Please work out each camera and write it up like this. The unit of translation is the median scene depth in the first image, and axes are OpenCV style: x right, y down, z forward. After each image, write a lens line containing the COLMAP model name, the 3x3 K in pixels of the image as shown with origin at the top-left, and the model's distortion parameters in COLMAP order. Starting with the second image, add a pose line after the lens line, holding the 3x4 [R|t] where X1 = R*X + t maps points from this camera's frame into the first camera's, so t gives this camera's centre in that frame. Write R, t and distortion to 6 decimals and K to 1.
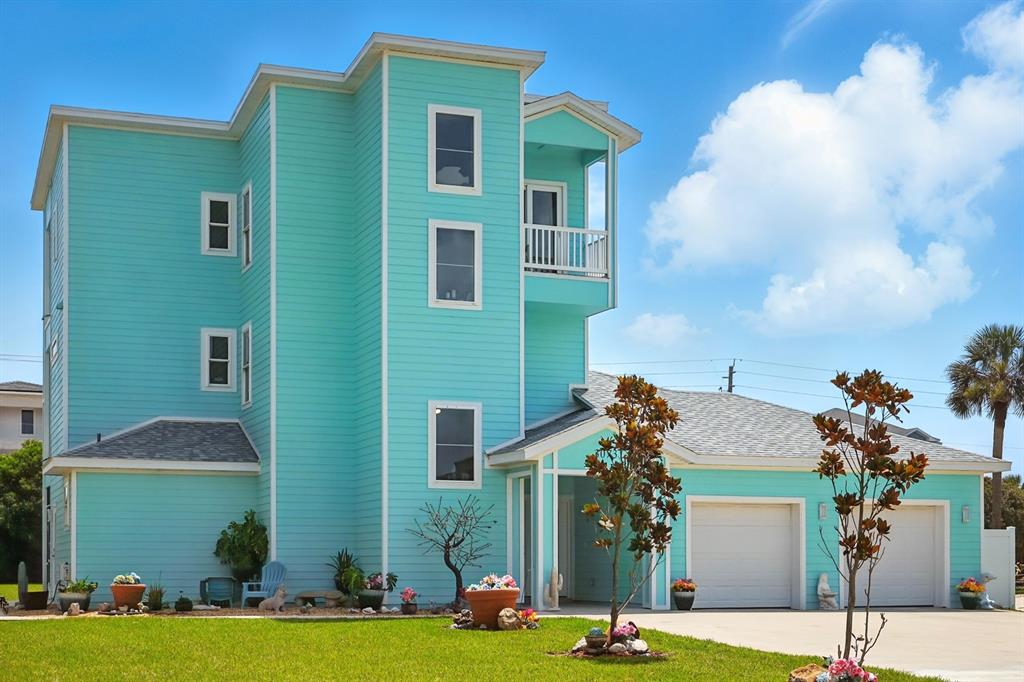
lens RADIAL K [[1463.3, 0, 512.0], [0, 1463.3, 341.0], [0, 0, 1]] dist [-0.060702, 0.008998]
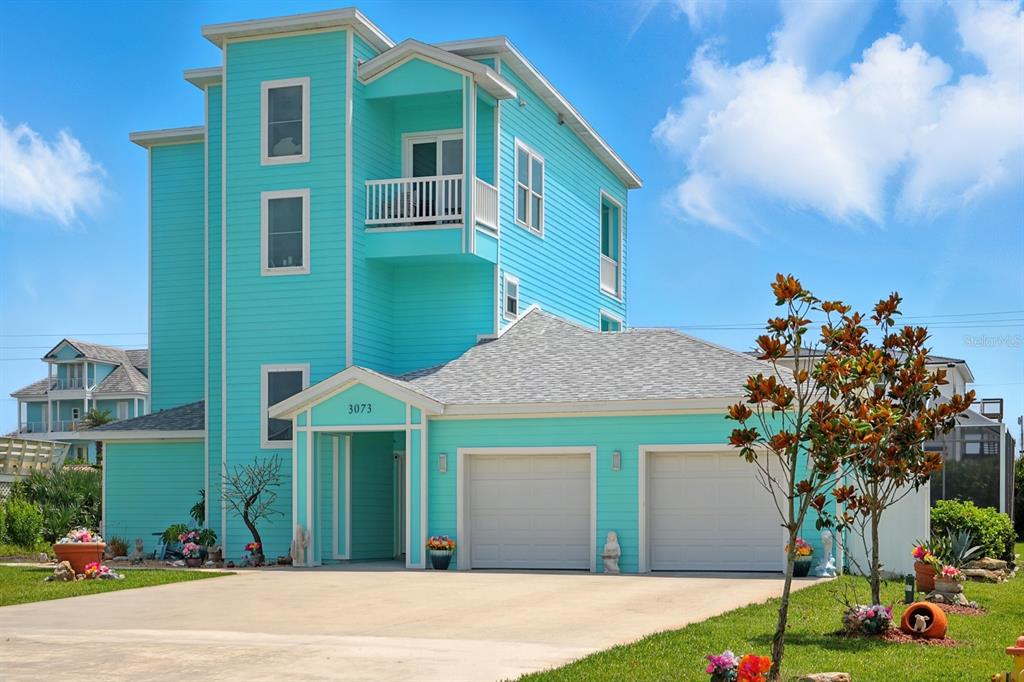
lens RADIAL K [[1463.3, 0, 512.0], [0, 1463.3, 341.0], [0, 0, 1]] dist [-0.060702, 0.008998]
pose [[0.803366, -0.074282, -0.590834, 0.691379], [0.091711, 0.995786, -0.000493, 0.039358], [0.588381, -0.053789, 0.806793, 0.255312]]
